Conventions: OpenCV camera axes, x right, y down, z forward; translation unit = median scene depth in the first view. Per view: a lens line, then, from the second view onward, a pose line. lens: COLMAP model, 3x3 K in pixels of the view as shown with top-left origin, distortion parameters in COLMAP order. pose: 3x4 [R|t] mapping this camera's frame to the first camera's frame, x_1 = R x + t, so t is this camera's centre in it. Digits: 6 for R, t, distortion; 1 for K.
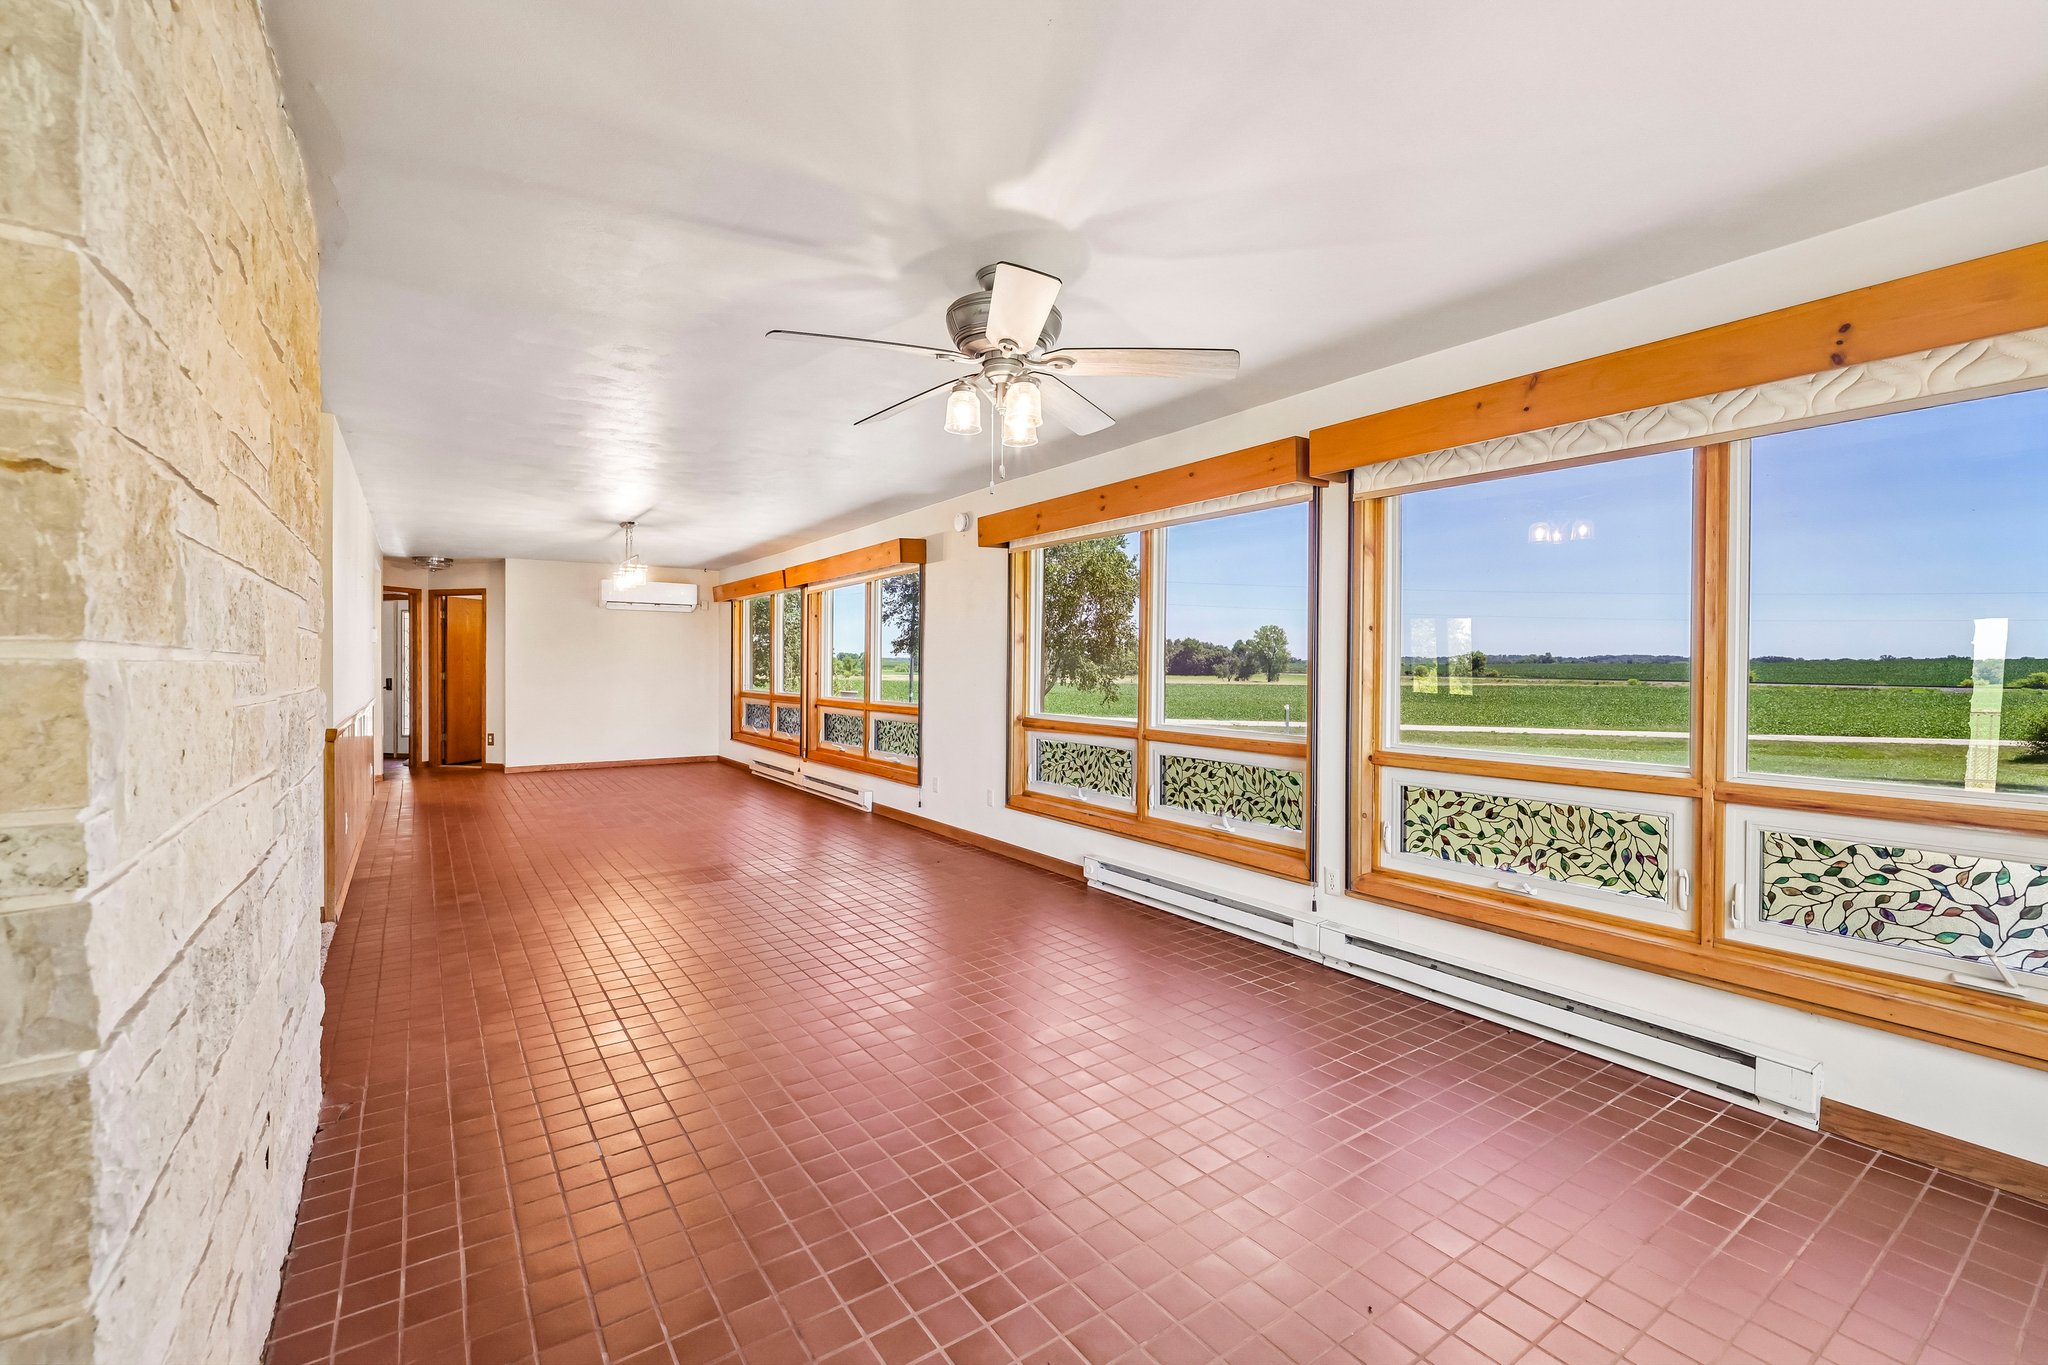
lens RADIAL K [[860.9, 0, 1013.9], [0, 860.9, 664.5], [0, 0, 1]] dist [0.000914, 0.000211]
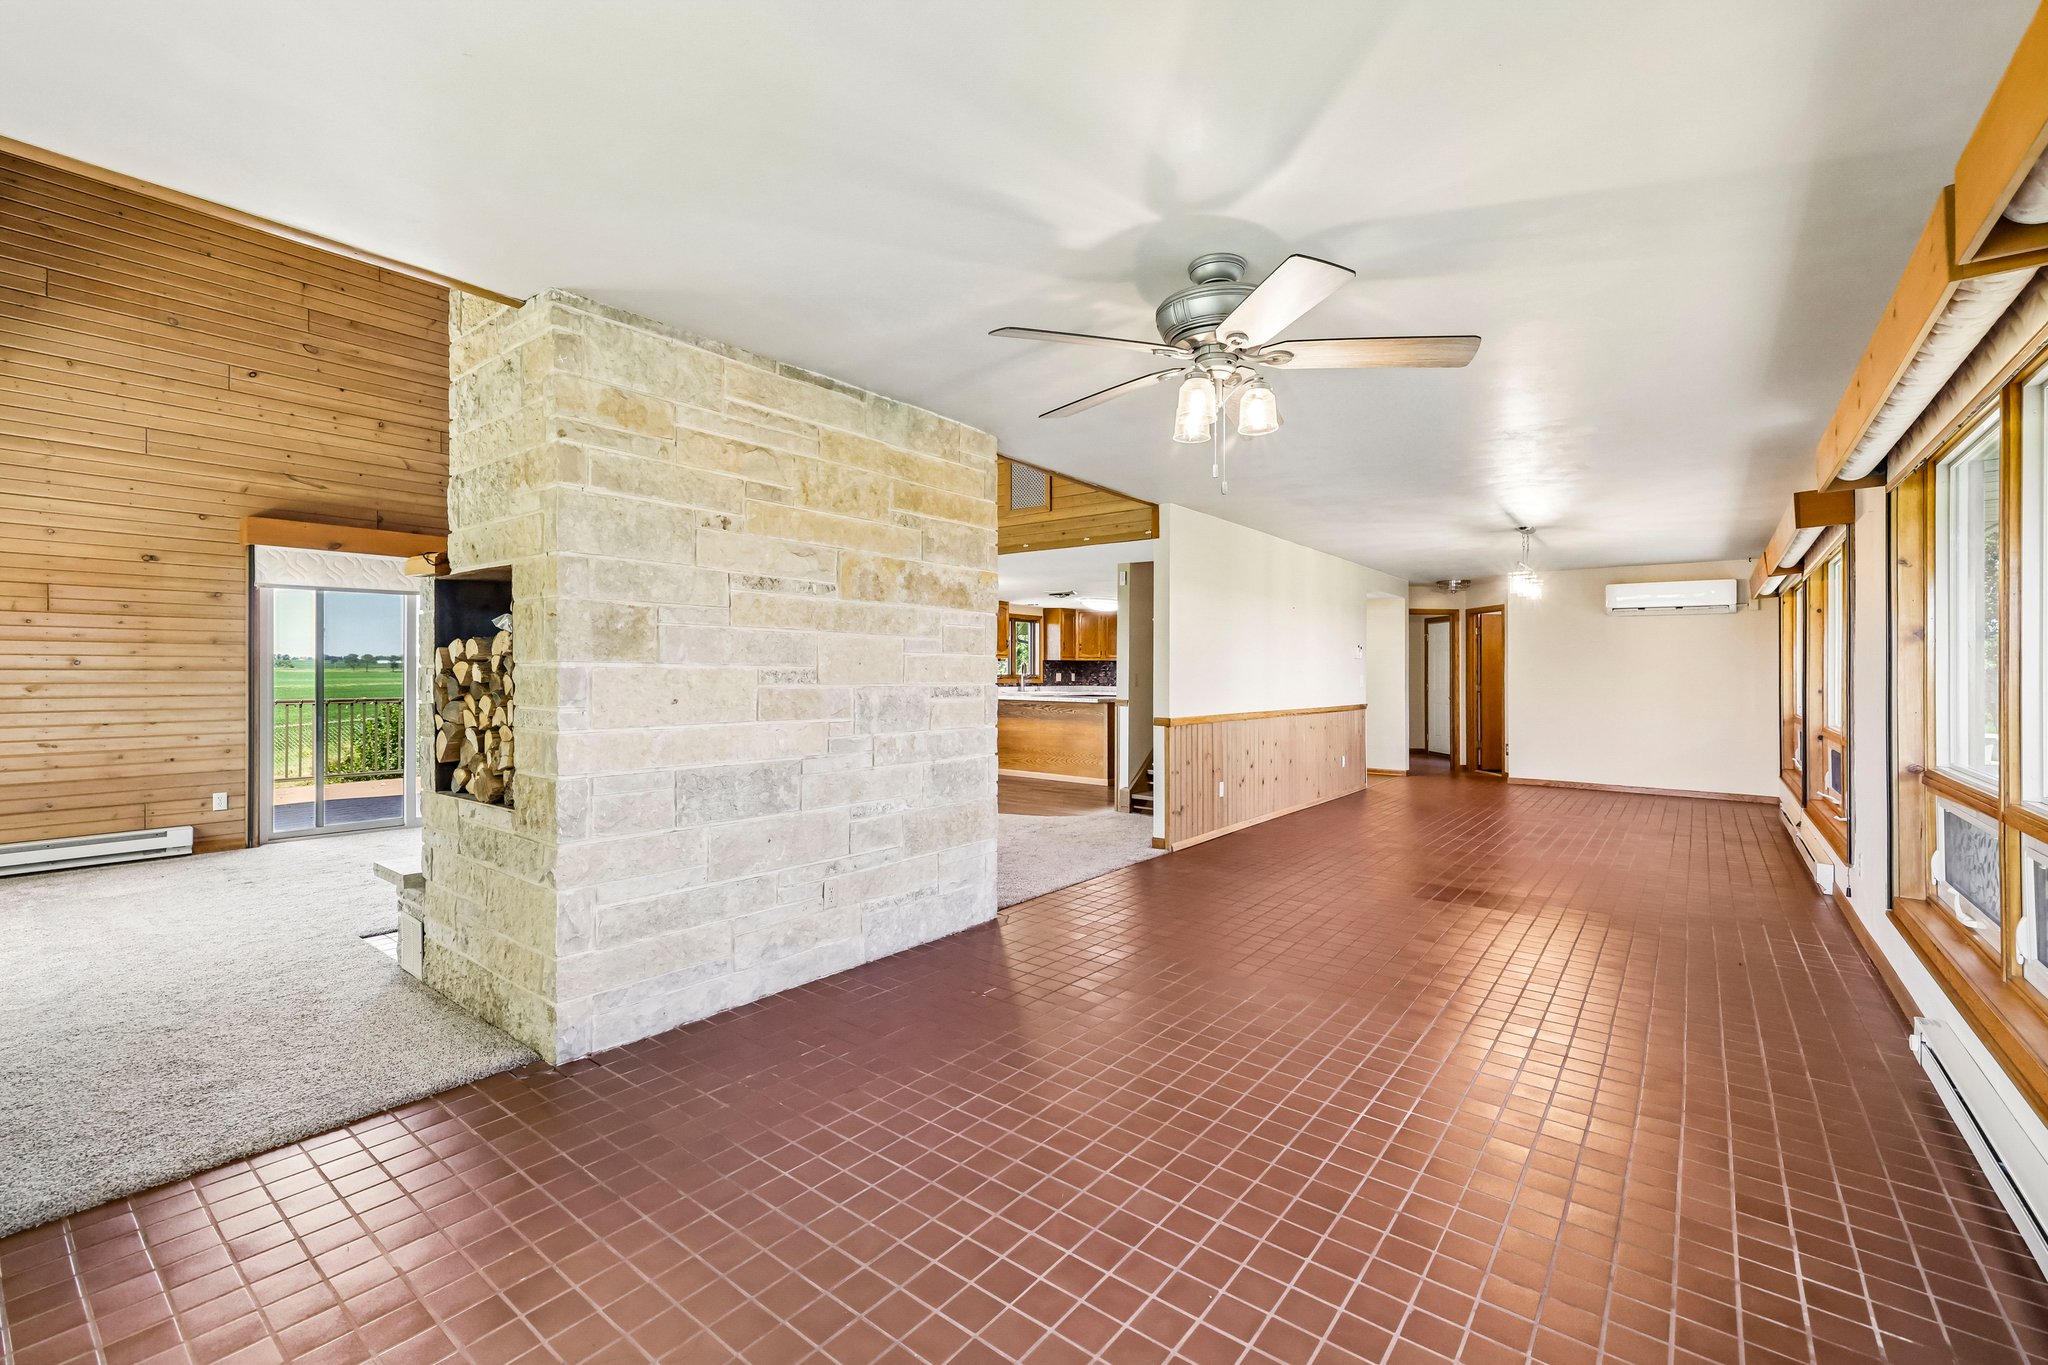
lens RADIAL K [[865.8, 0, 1014.1], [0, 865.8, 669.2], [0, 0, 1]] dist [0.000619, 0.000573]
pose [[0.286232, -0.004169, -0.958151, 0.717401], [-0.007472, 0.999950, -0.006583, 0.004608], [0.958131, 0.009043, 0.286186, 0.432442]]
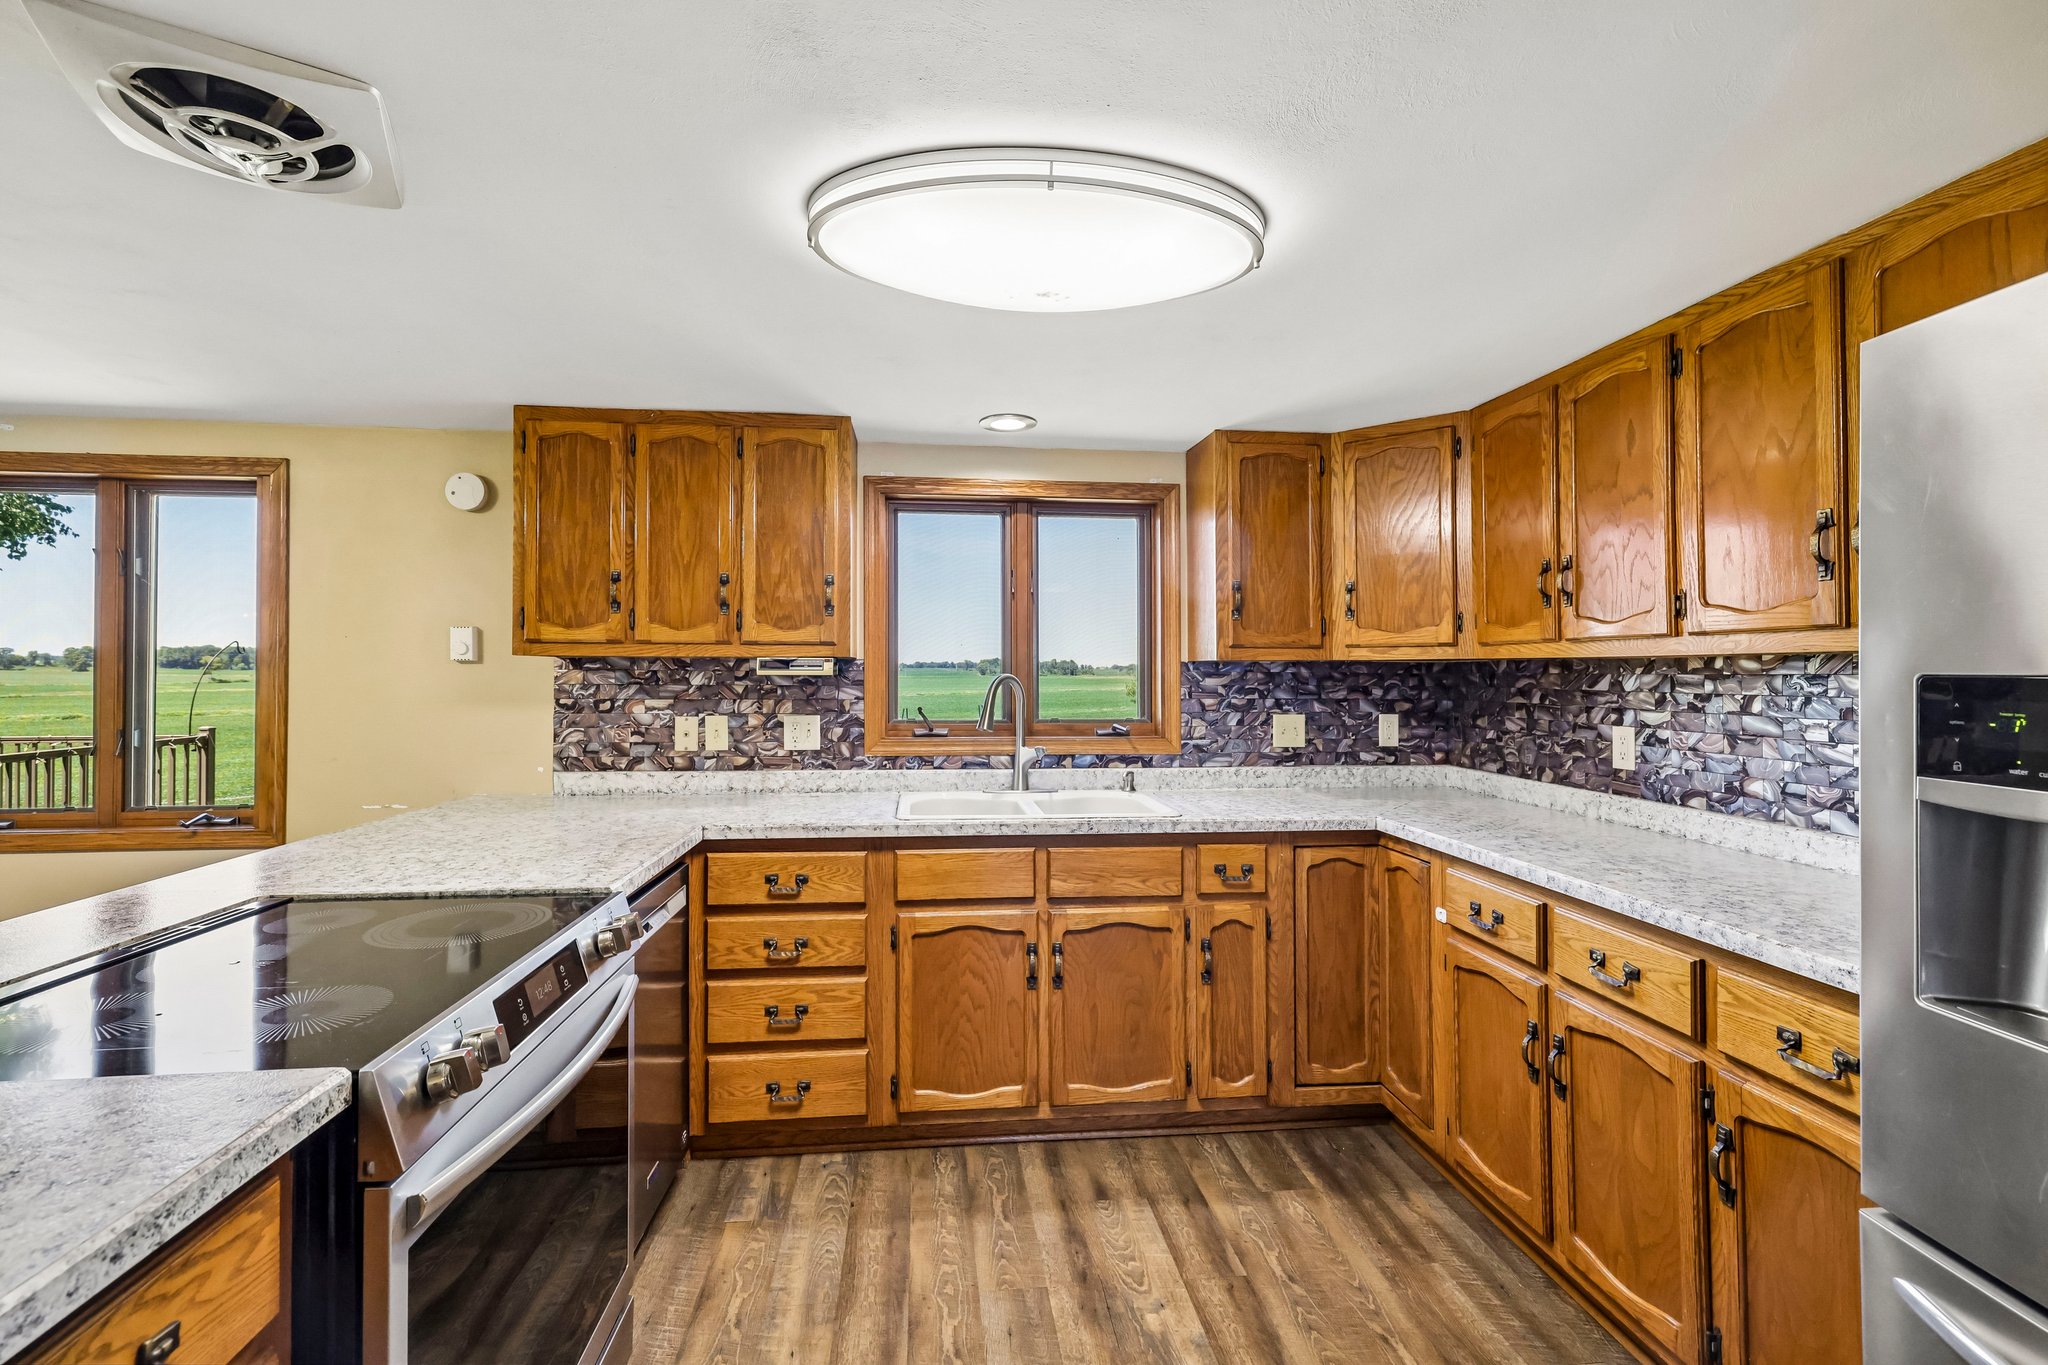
lens RADIAL K [[863.7, 0, 1016.3], [0, 863.7, 662.0], [0, 0, 1]] dist [0.005007, 0.000236]
pose [[-0.483583, -0.016250, -0.875148, -2.293008], [-0.006230, 0.999866, -0.015123, -0.051266], [0.875276, -0.001860, -0.483619, 2.111773]]
